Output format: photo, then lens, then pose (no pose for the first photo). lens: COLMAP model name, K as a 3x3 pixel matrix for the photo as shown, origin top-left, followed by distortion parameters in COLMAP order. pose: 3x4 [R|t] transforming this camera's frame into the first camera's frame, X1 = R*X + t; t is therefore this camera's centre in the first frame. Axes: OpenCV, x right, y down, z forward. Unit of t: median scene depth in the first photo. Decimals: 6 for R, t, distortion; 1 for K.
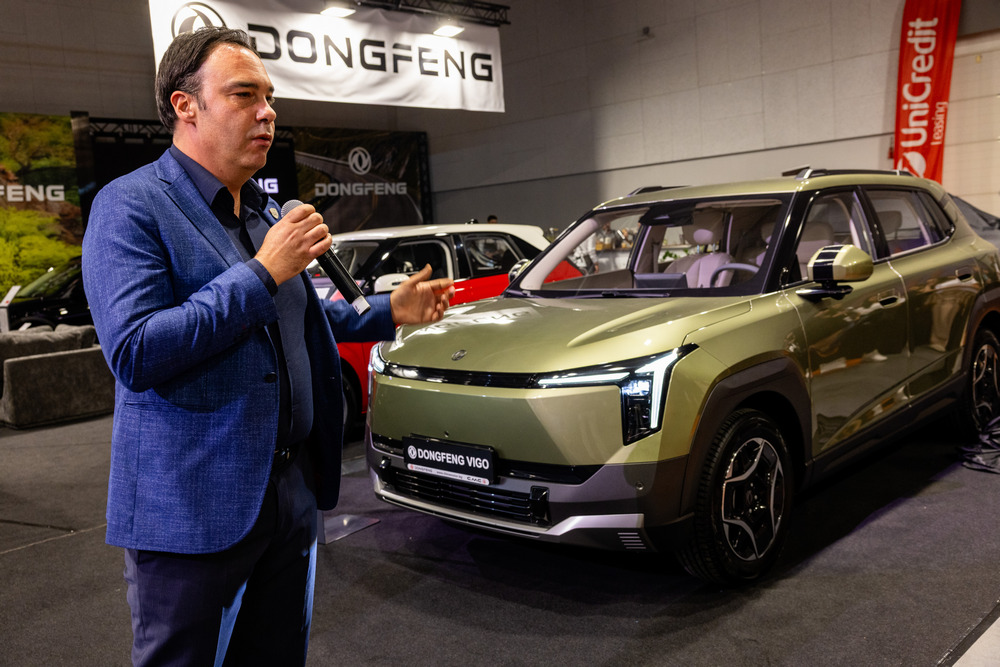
lens RADIAL K [[917.4, 0, 496.2], [0, 917.4, 338.3], [0, 0, 1]] dist [0.010362, 0.000000]
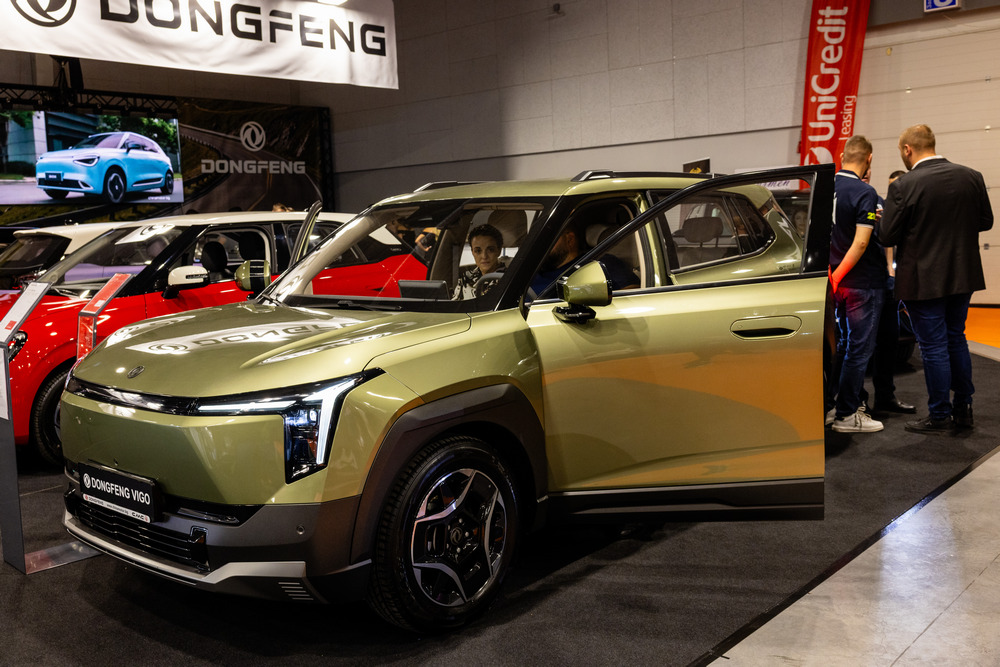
lens RADIAL K [[962.4, 0, 497.3], [0, 962.4, 342.9], [0, 0, 1]] dist [0.019131, 0.000000]
pose [[0.998288, 0.021212, 0.054513, 0.070506], [-0.022141, 0.999619, 0.016499, -0.009100], [-0.054143, -0.017677, 0.998377, 0.016735]]
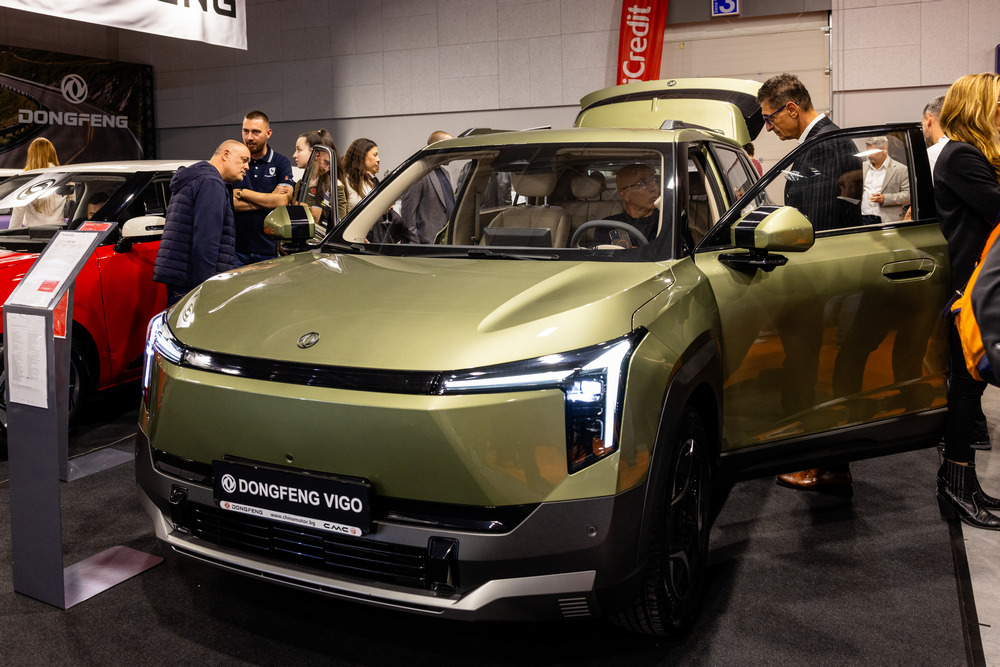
lens RADIAL K [[843.0, 0, 507.2], [0, 843.0, 231.3], [0, 0, 1]] dist [-0.006590, 0.005657]
pose [[0.940264, 0.029050, 0.339203, -0.032672], [-0.009830, 0.998254, -0.058244, -0.007980], [-0.340303, 0.051430, 0.938908, 0.095792]]
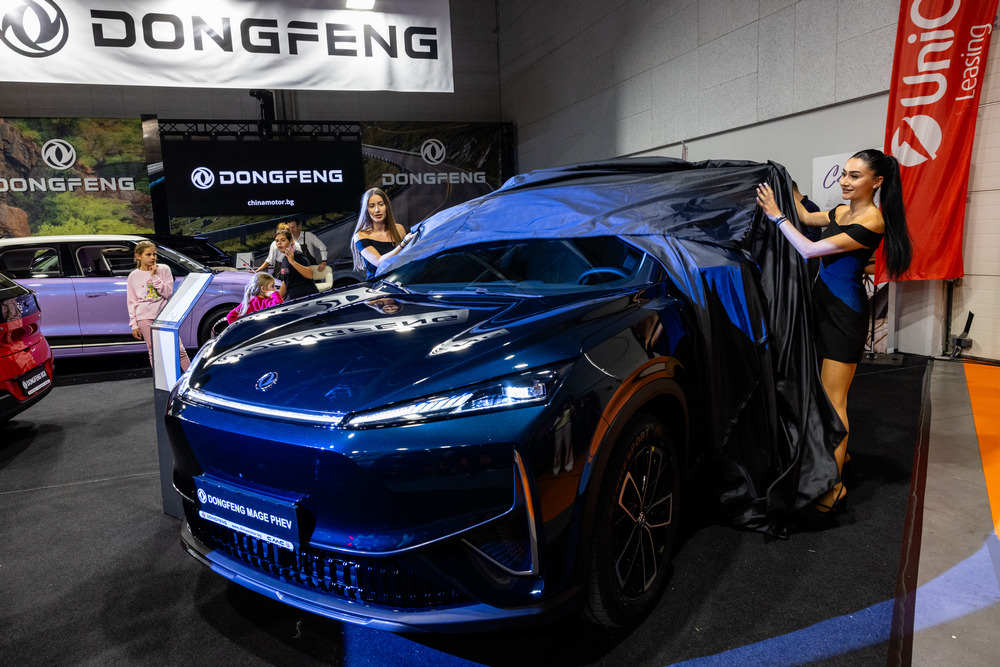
lens RADIAL K [[671.4, 0, 520.6], [0, 671.4, 318.6], [0, 0, 1]] dist [0.006043, -0.001735]
pose [[0.892647, 0.088127, -0.442058, 0.433907], [-0.066801, 0.995736, 0.063616, -0.082893], [0.445780, -0.027256, 0.894728, 0.498310]]
